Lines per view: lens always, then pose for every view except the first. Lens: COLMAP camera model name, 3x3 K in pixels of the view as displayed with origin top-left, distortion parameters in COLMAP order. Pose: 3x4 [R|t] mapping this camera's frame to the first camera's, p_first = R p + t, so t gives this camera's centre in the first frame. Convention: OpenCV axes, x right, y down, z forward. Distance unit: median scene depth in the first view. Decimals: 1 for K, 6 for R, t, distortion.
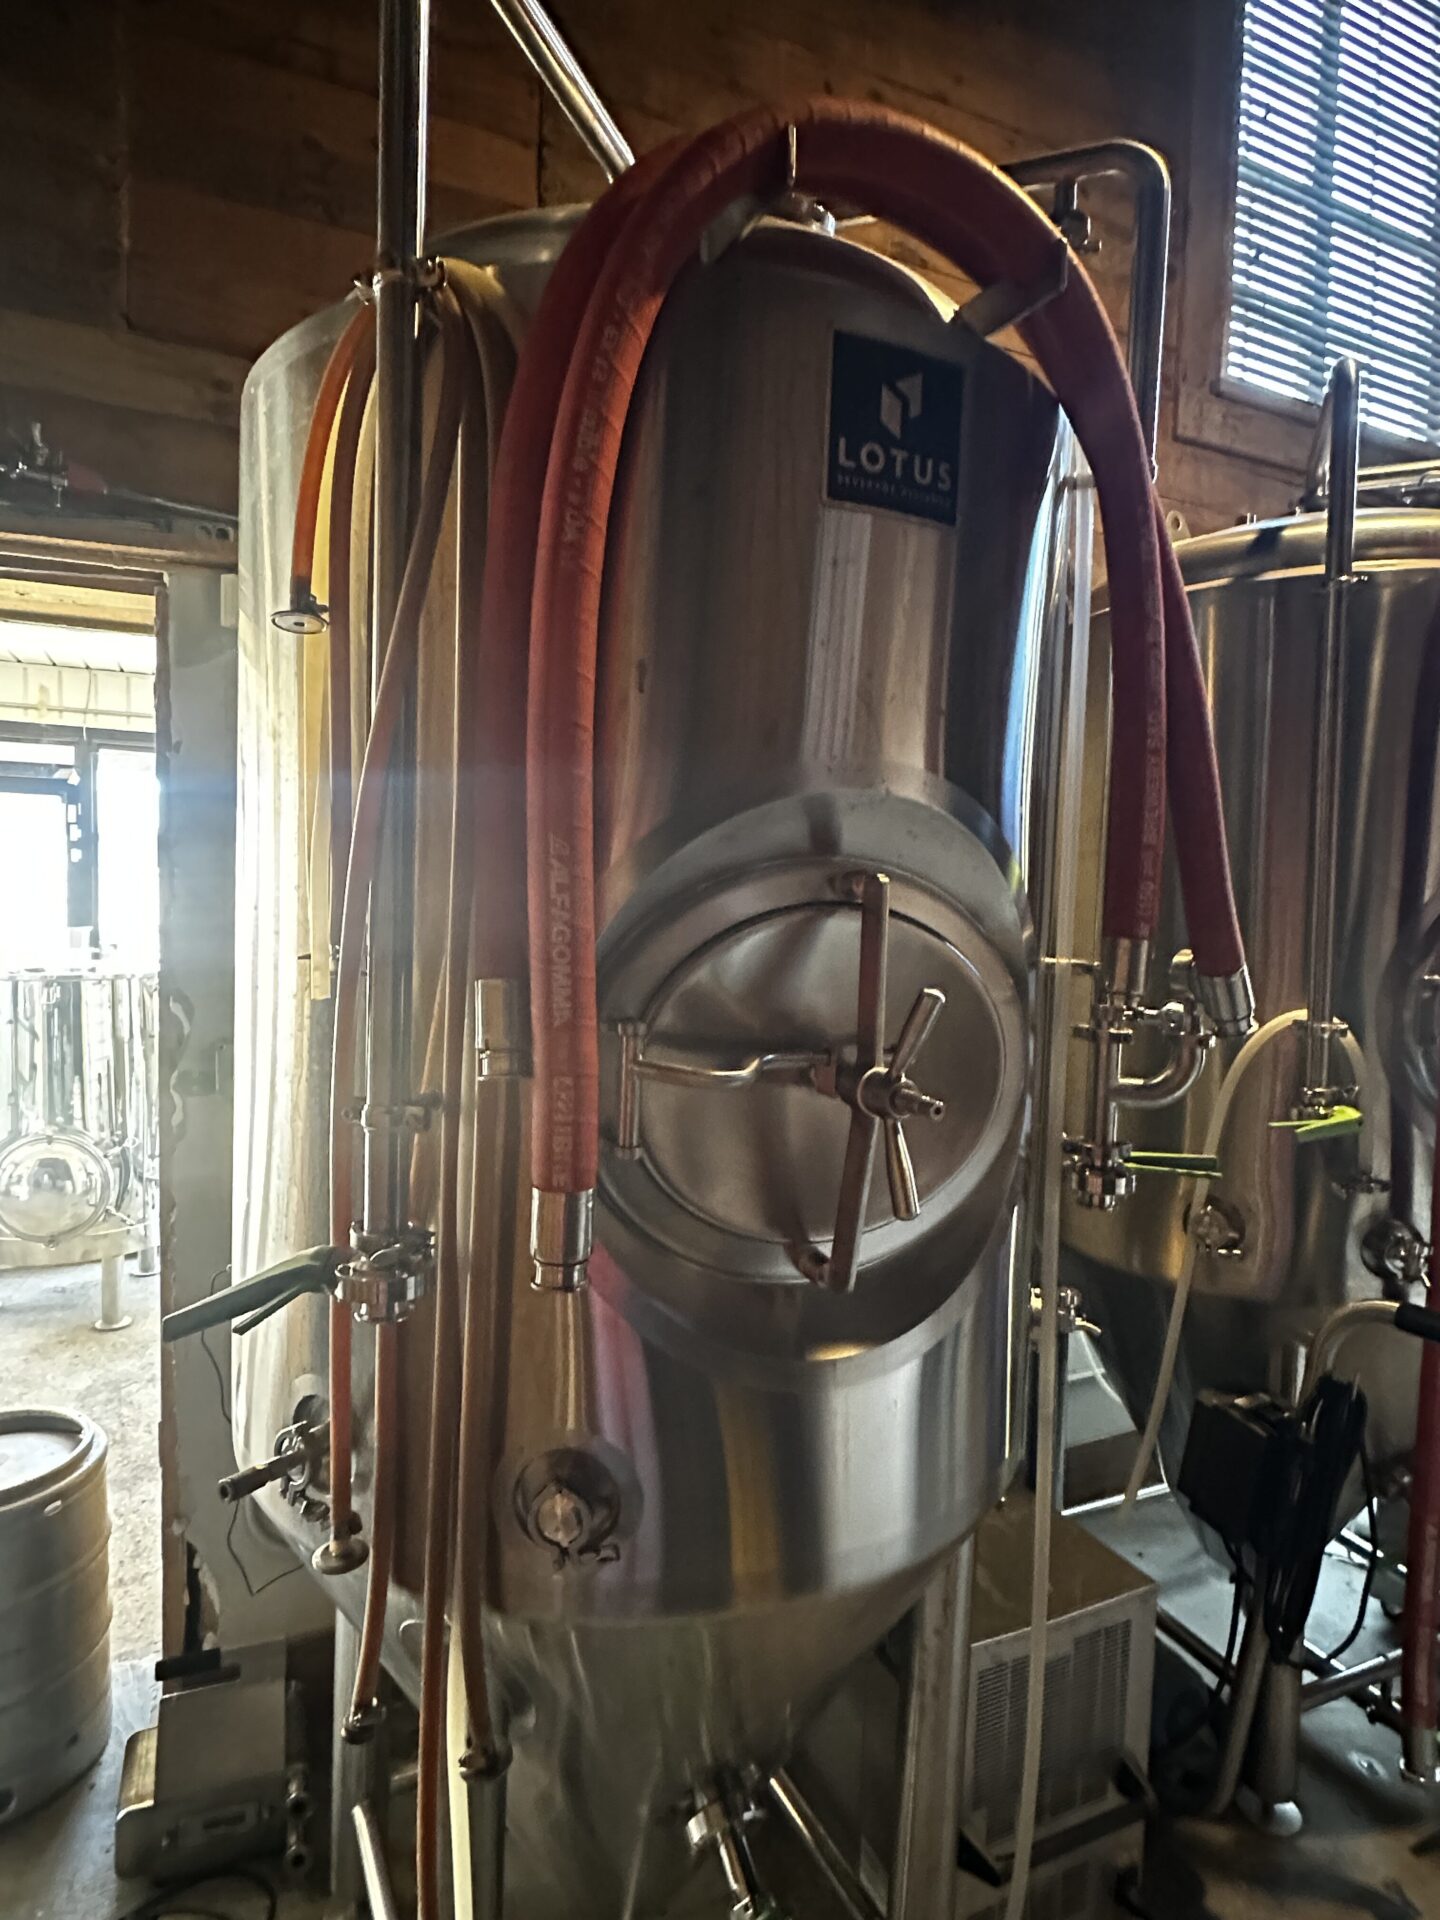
lens RADIAL K [[1066.8, 0, 720.0], [0, 1066.8, 960.0], [0, 0, 1]] dist [0.001794, 0.000781]
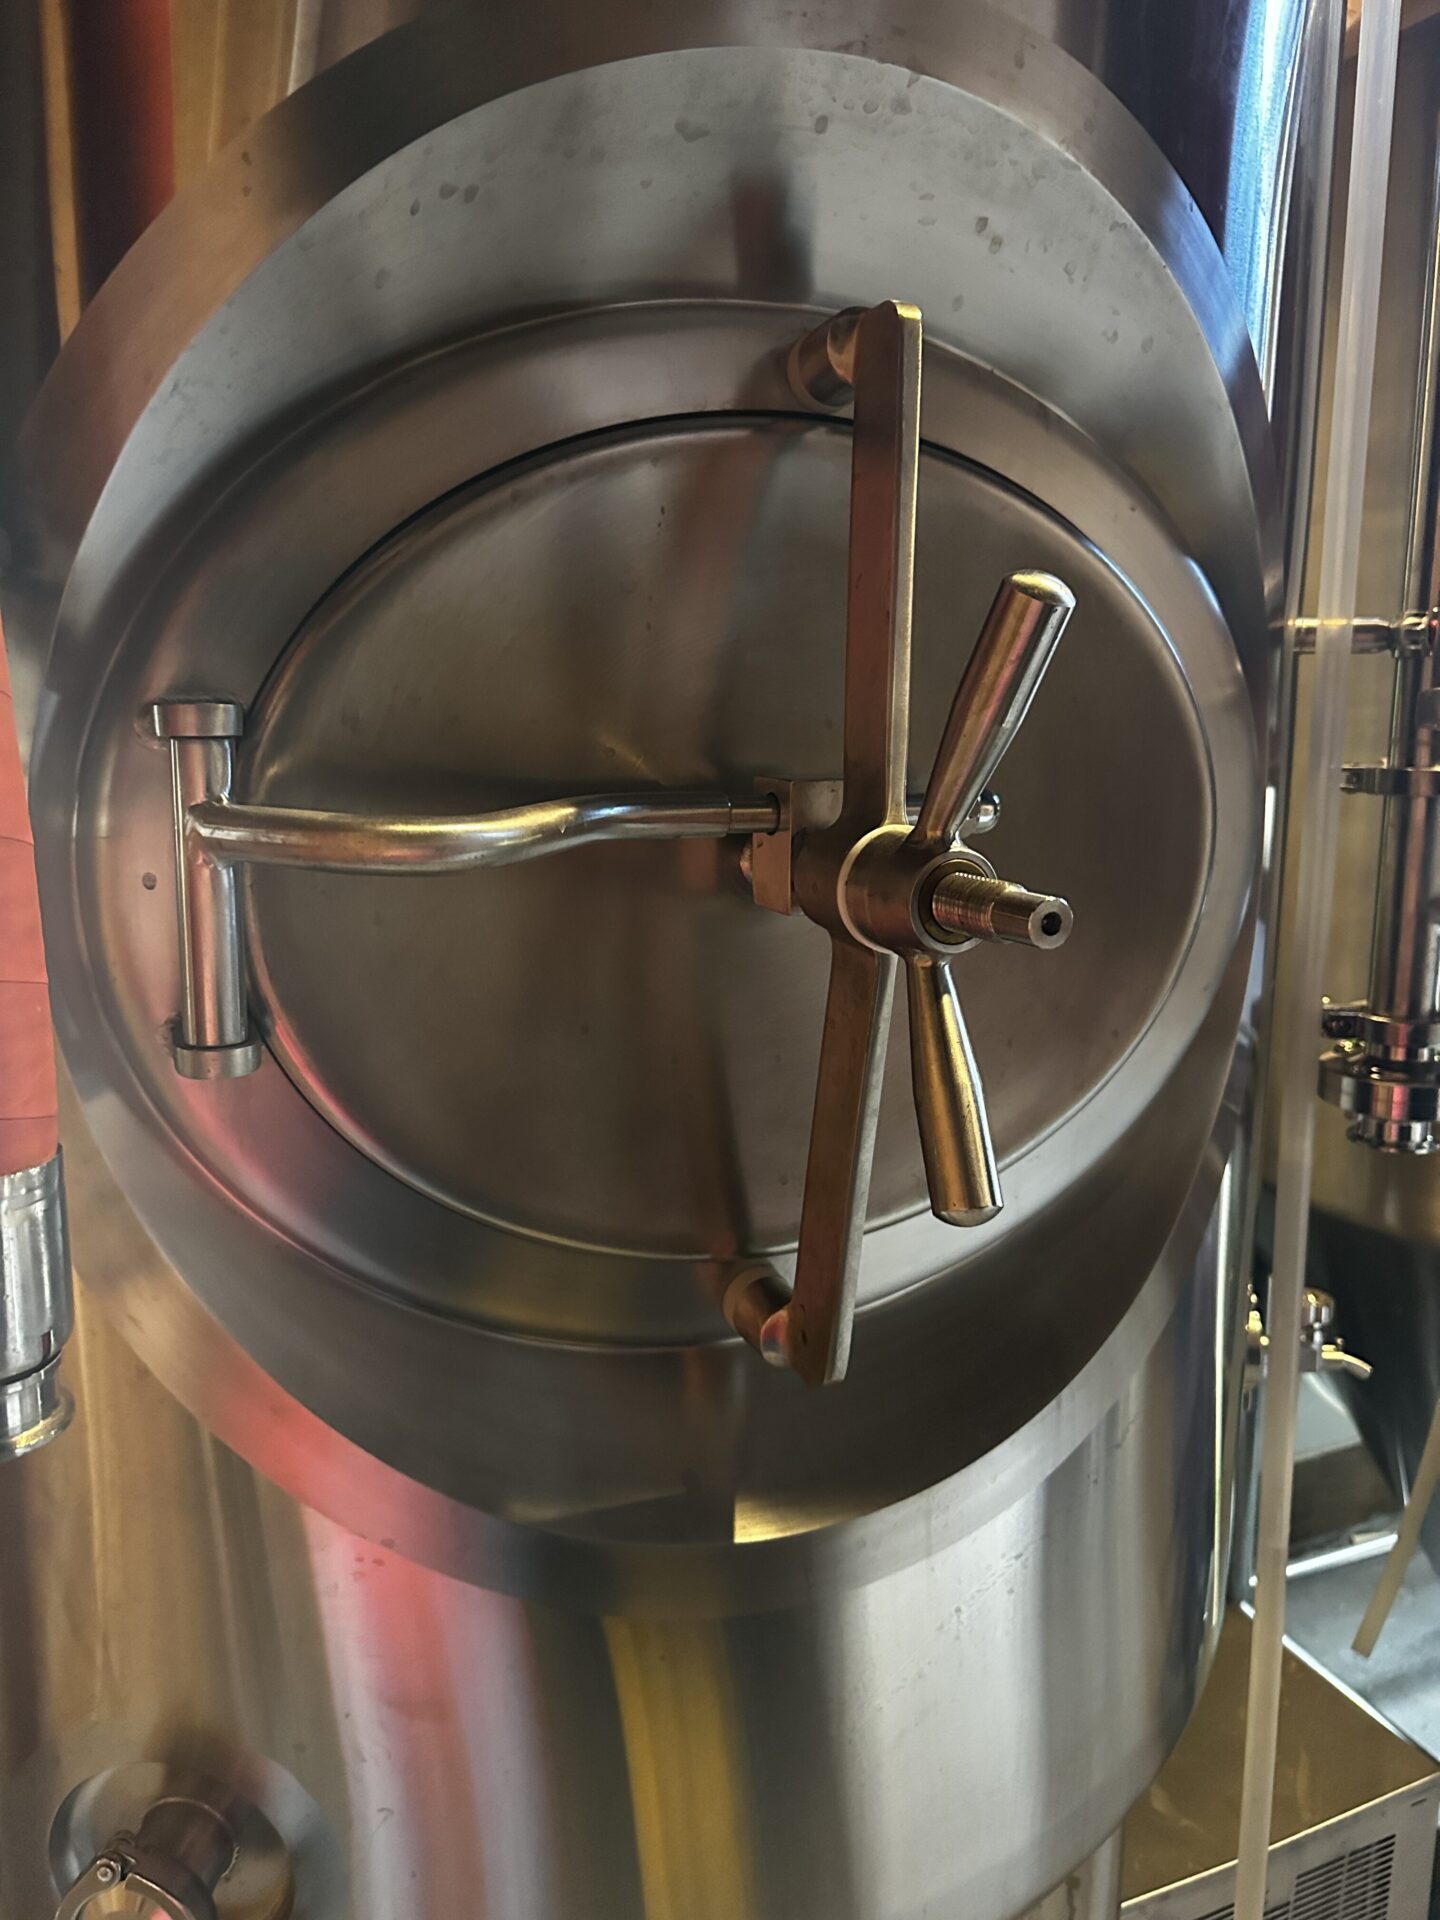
lens RADIAL K [[1310.2, 0, 720.0], [0, 1310.2, 960.0], [0, 0, 1]] dist [0.064747, -0.076256]
pose [[0.998535, -0.023837, -0.048577, 0.106735], [0.029208, 0.993162, 0.113028, 0.093539], [0.045551, -0.114281, 0.992404, 0.520983]]
